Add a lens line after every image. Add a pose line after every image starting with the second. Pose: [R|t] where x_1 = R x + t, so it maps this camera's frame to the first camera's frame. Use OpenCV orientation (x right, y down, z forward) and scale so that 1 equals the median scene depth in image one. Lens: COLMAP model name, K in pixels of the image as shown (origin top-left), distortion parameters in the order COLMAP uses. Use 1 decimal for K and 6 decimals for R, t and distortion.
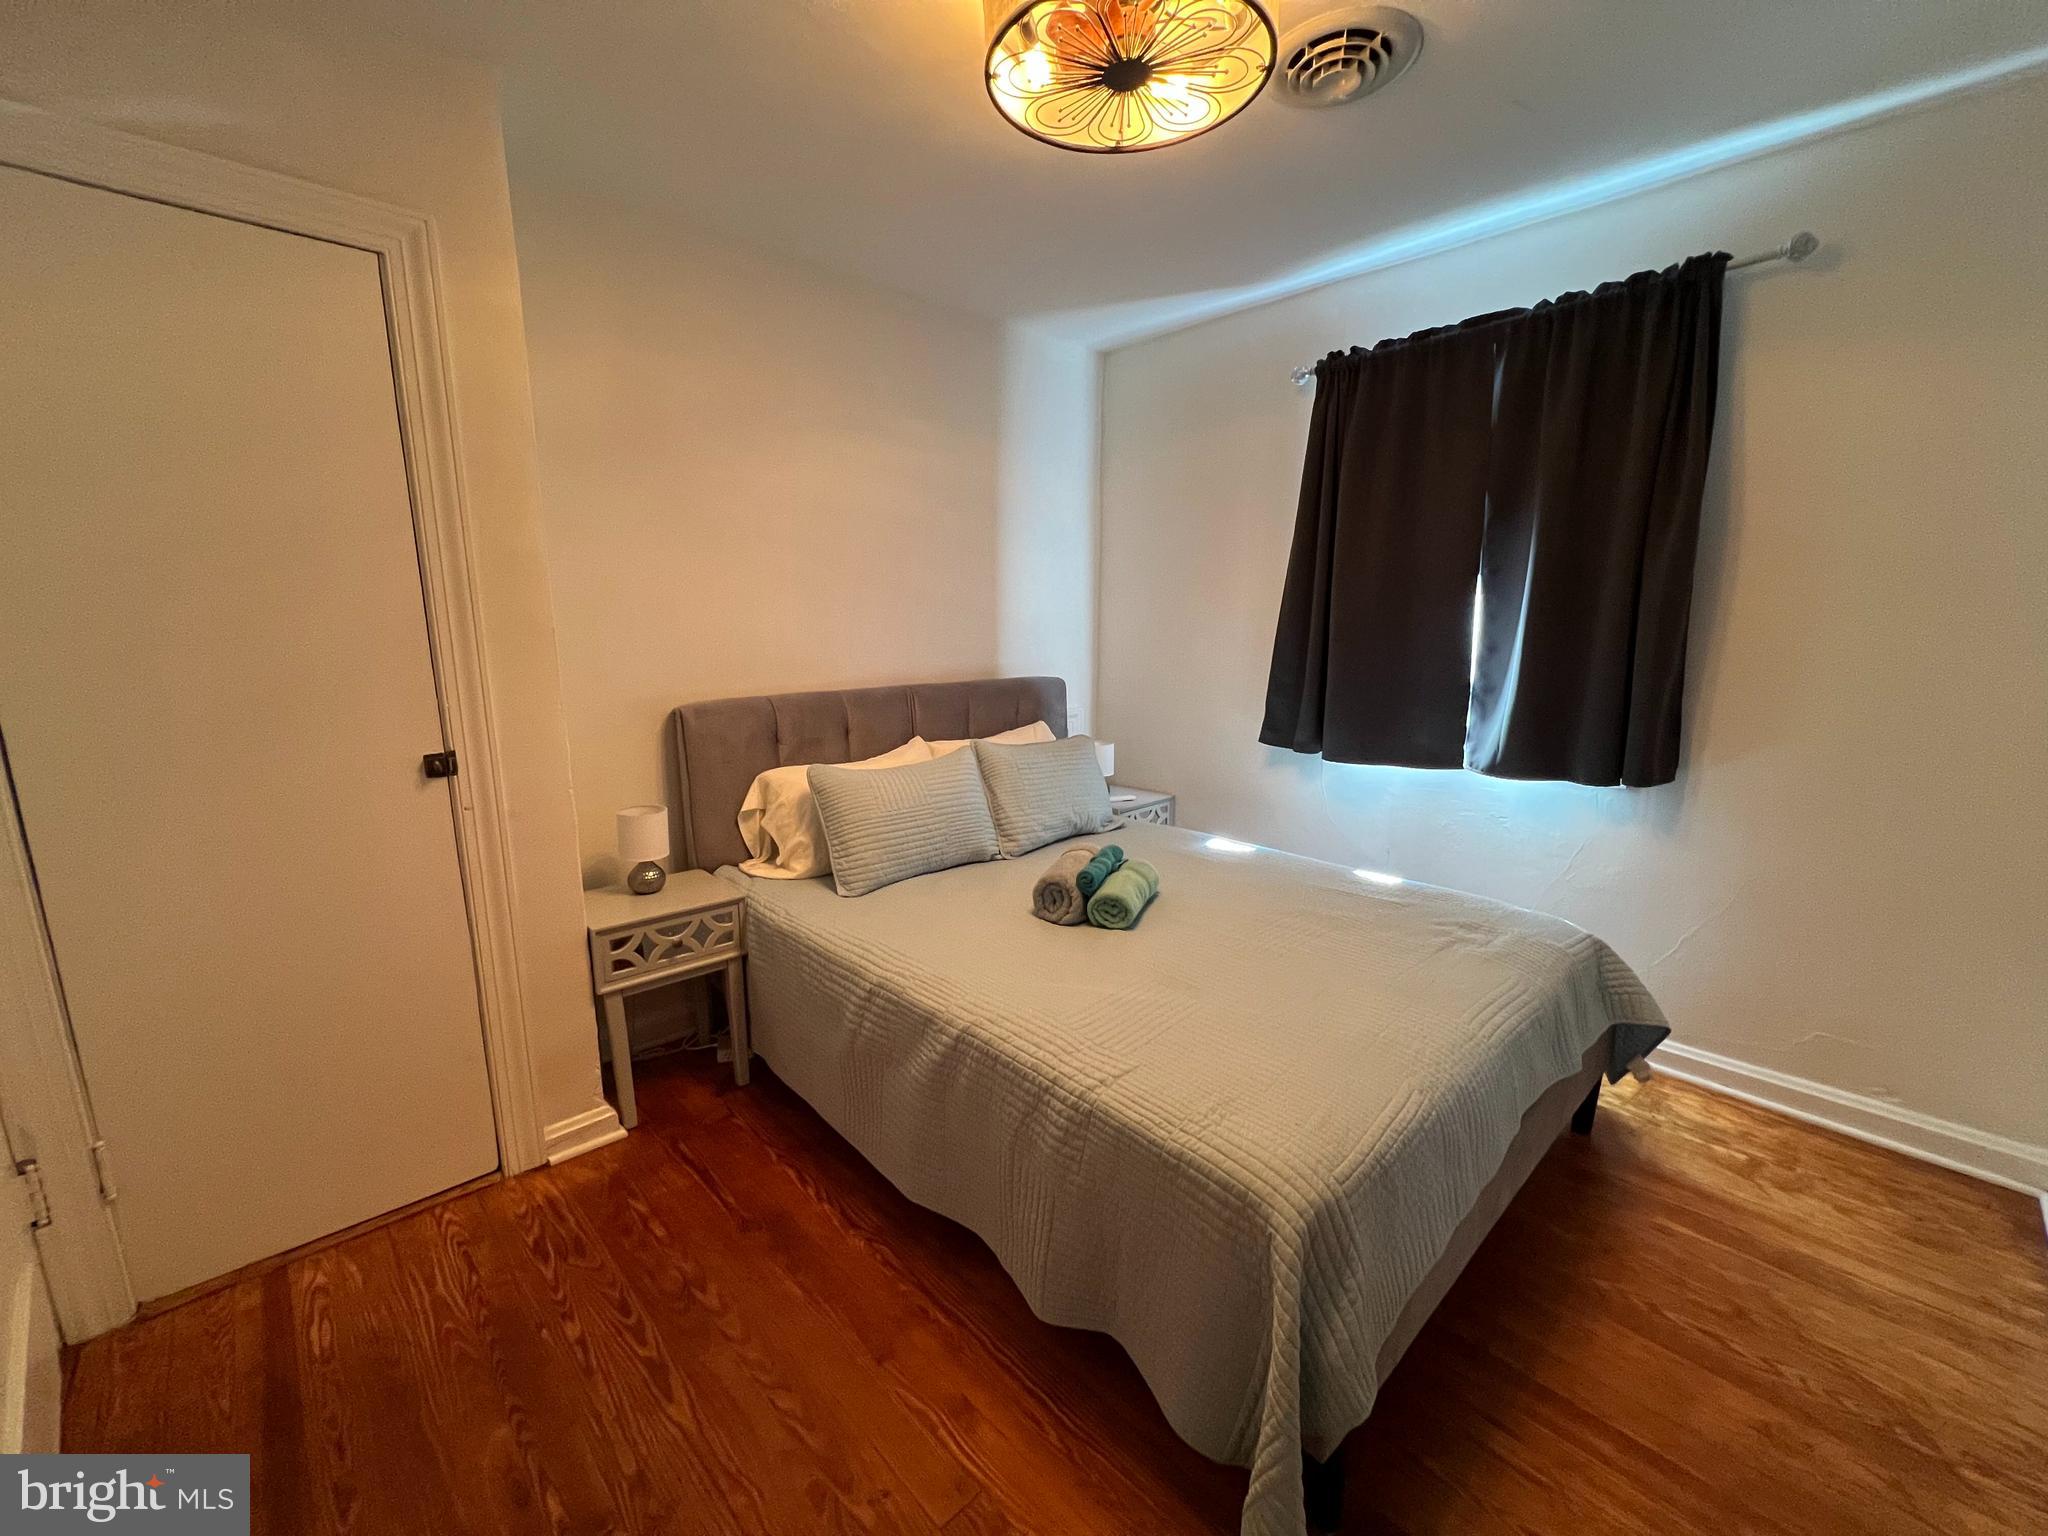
lens RADIAL K [[821.3, 0, 1021.3], [0, 821.3, 761.9], [0, 0, 1]] dist [-0.001016, 0.000990]
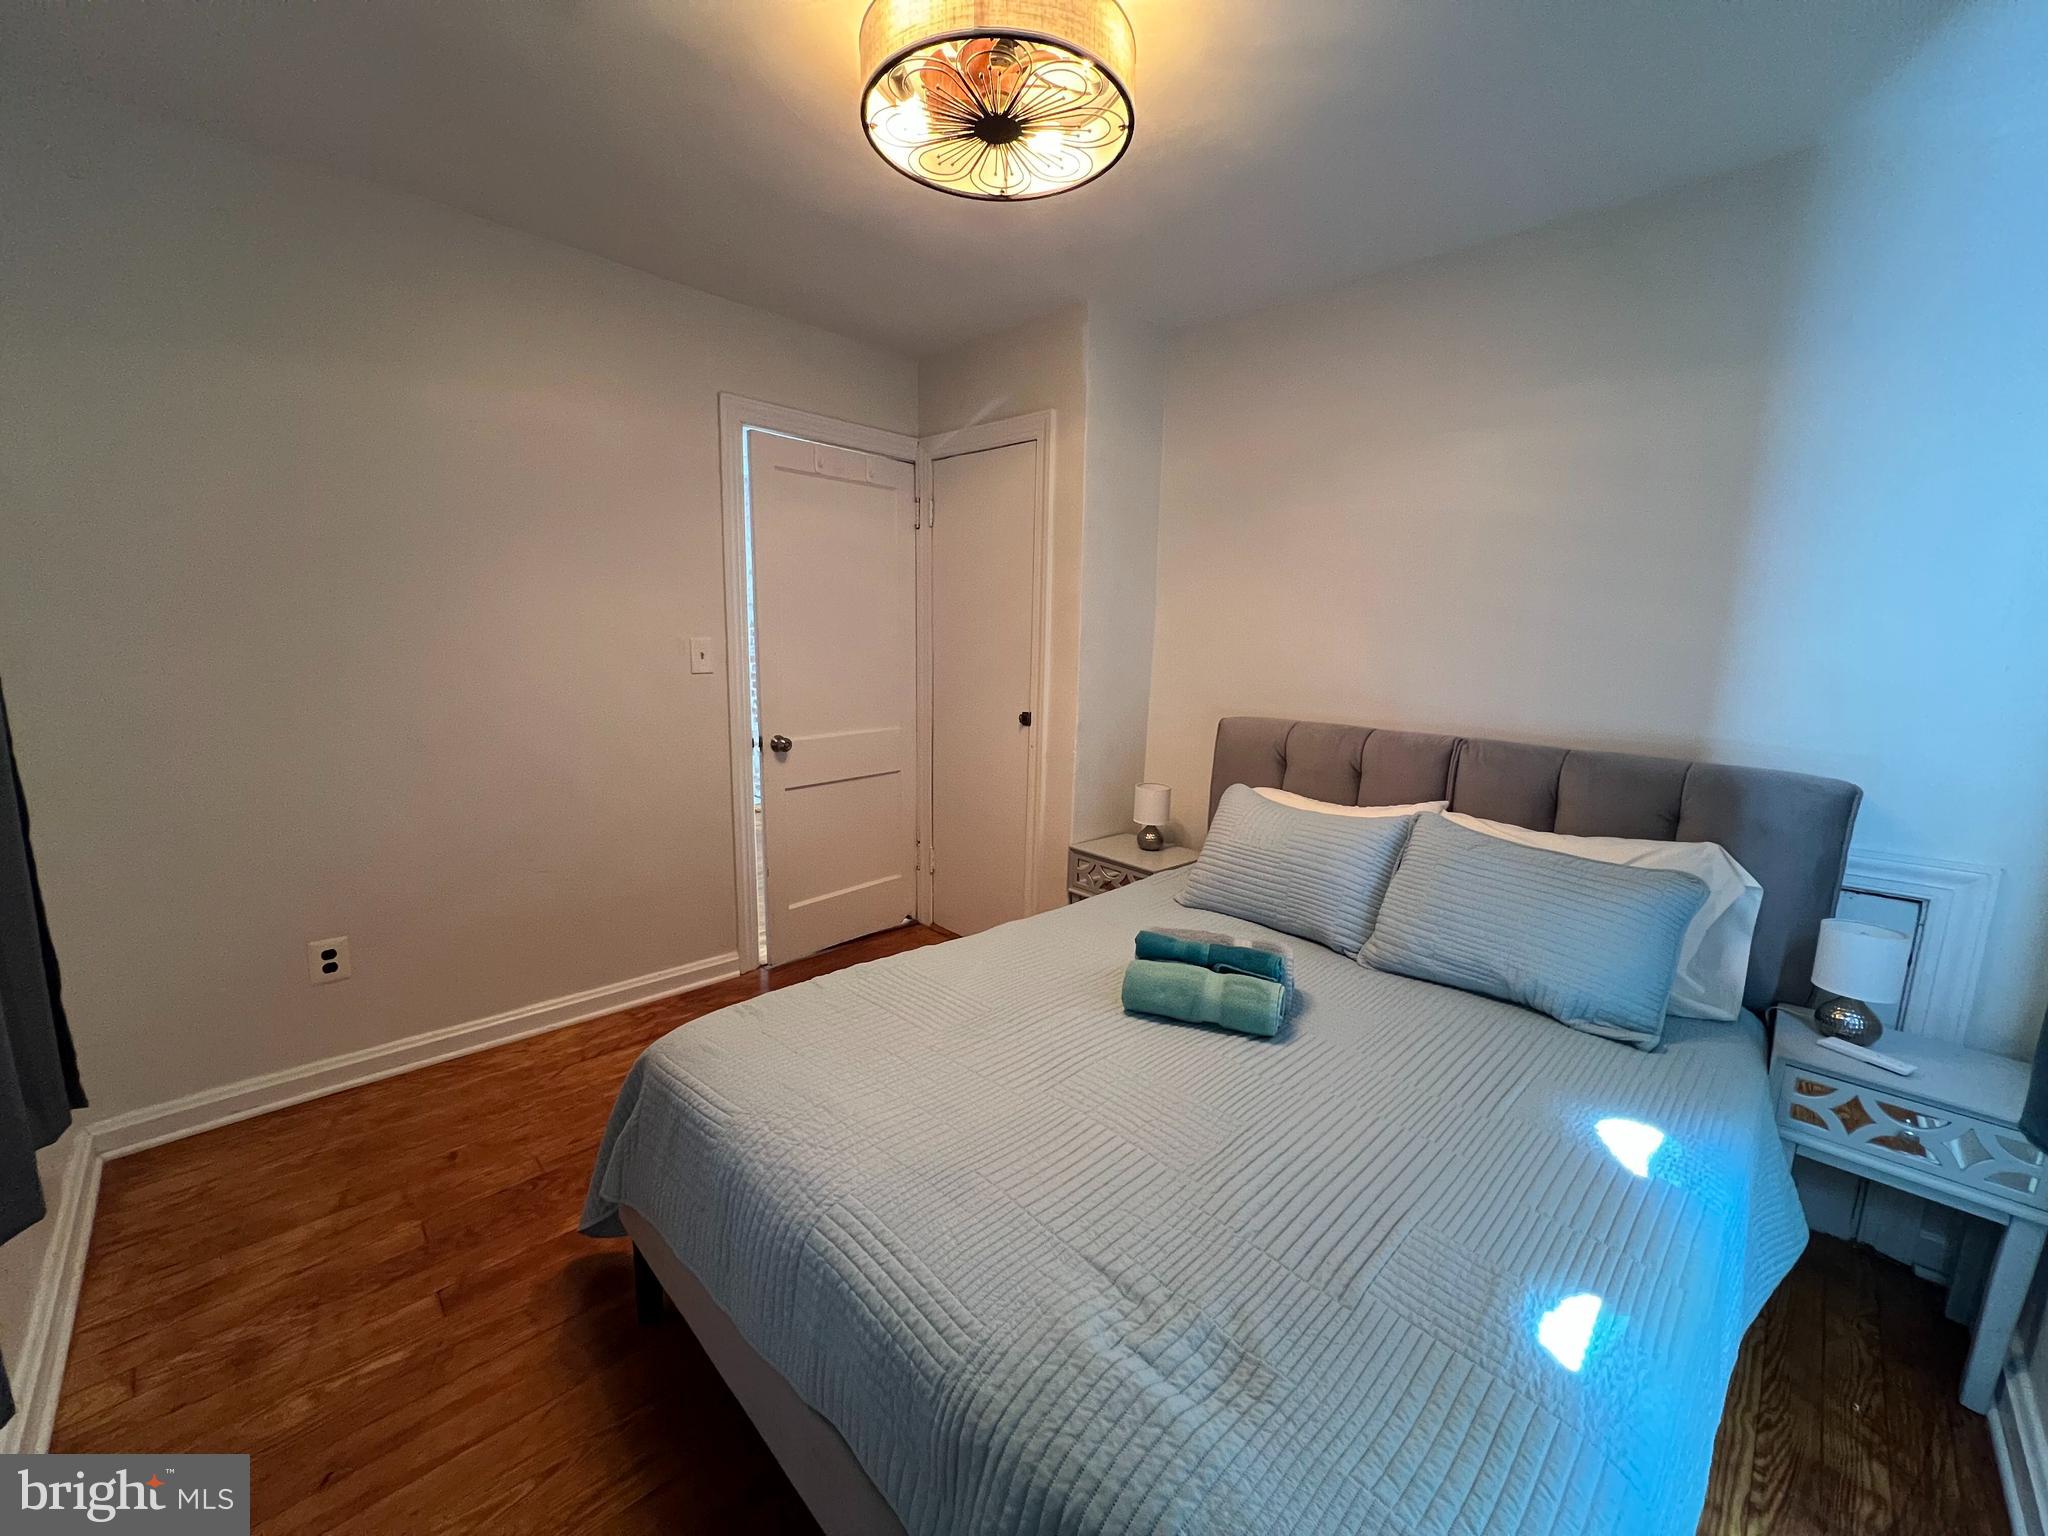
lens RADIAL K [[821.3, 0, 1021.3], [0, 821.3, 761.9], [0, 0, 1]] dist [-0.001016, 0.000990]
pose [[0.030842, 0.156043, -0.987269, 0.675152], [-0.209817, 0.966742, 0.146244, -0.104893], [0.977254, 0.202635, 0.062557, 0.581056]]
